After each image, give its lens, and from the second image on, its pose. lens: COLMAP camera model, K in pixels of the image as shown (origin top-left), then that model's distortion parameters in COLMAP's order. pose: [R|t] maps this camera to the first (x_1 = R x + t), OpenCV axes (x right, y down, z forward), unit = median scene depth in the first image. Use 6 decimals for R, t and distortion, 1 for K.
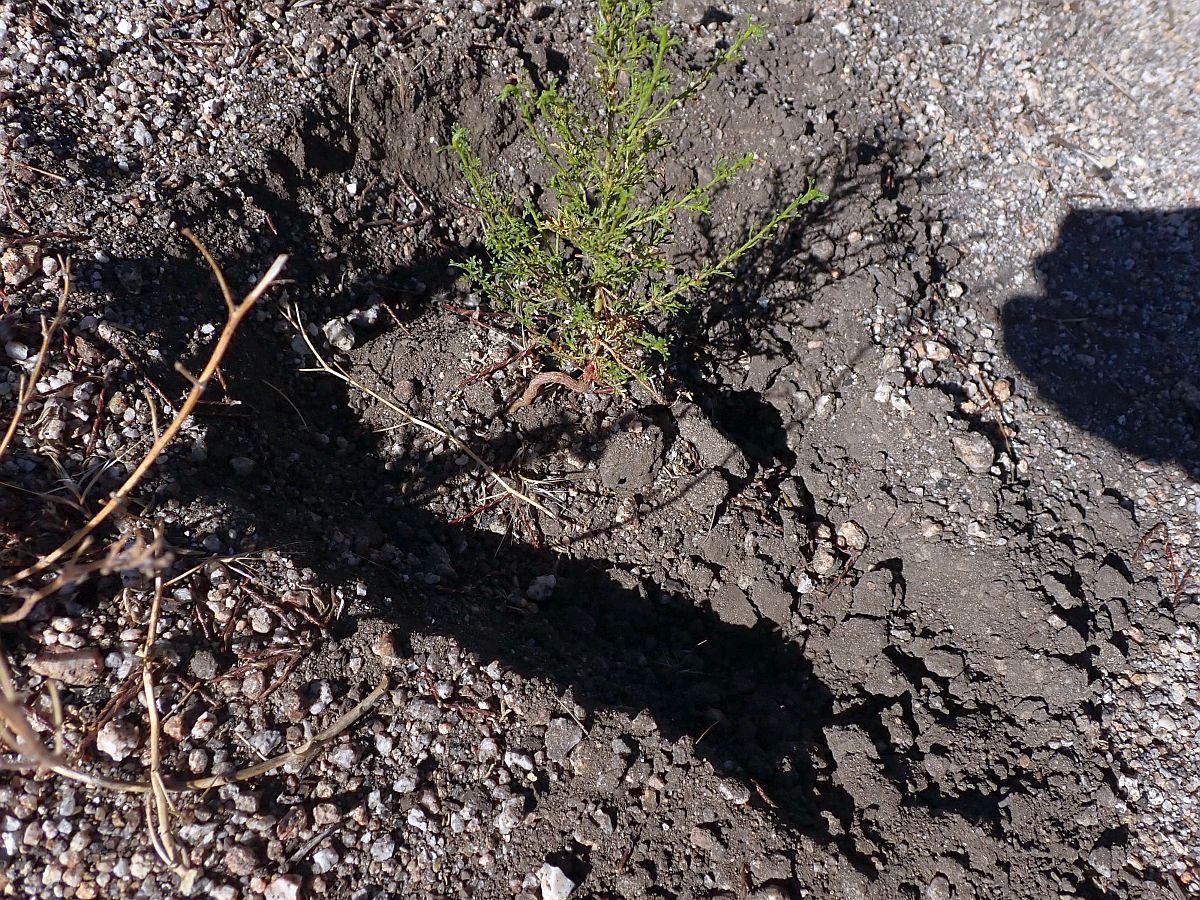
lens RADIAL K [[1065.0, 0, 600.0], [0, 1065.0, 450.0], [0, 0, 1]] dist [0.010826, 0.004597]
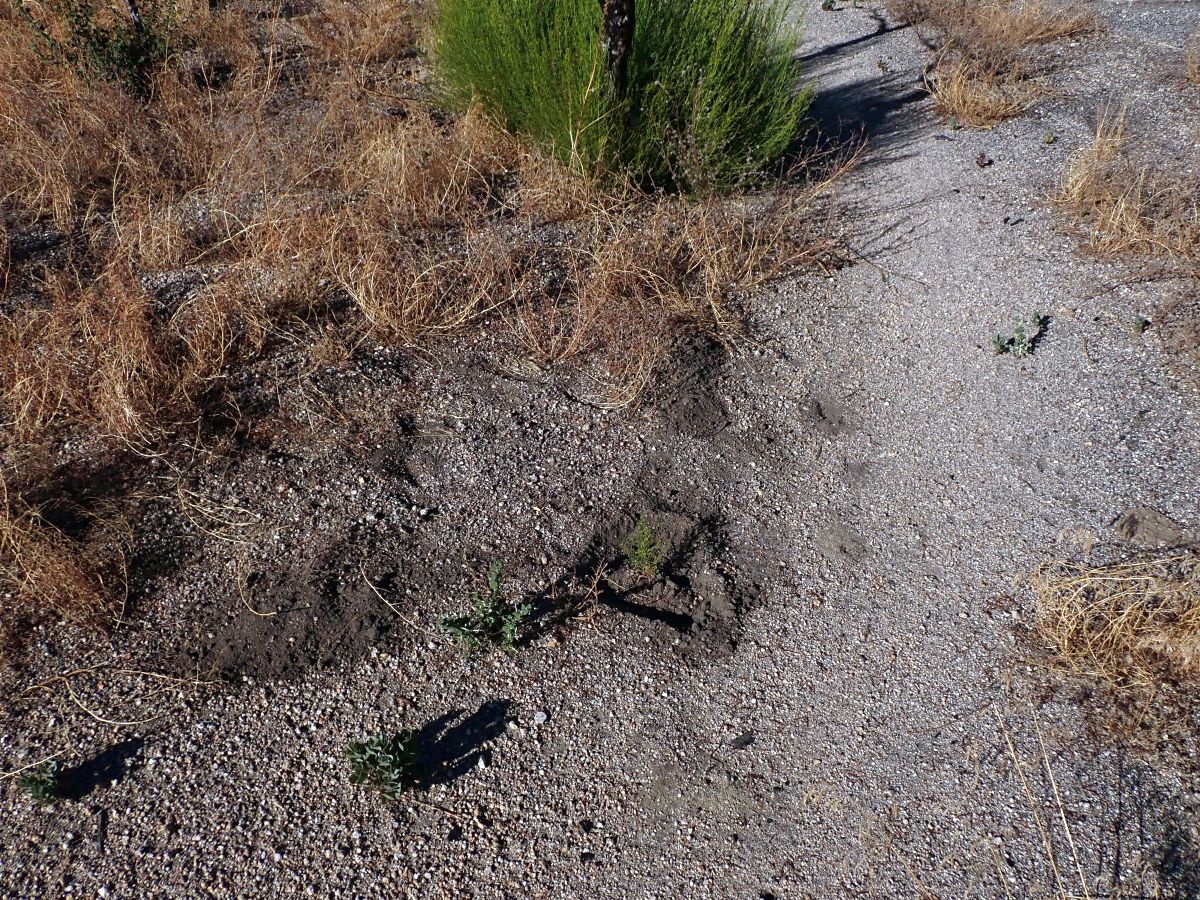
lens RADIAL K [[1065.0, 0, 600.0], [0, 1065.0, 450.0], [0, 0, 1]] dist [0.010826, 0.004597]
pose [[0.979588, -0.157950, -0.124332, 0.564913], [0.122374, 0.959295, -0.254516, 0.725376], [0.159472, 0.234105, 0.959043, -4.799884]]
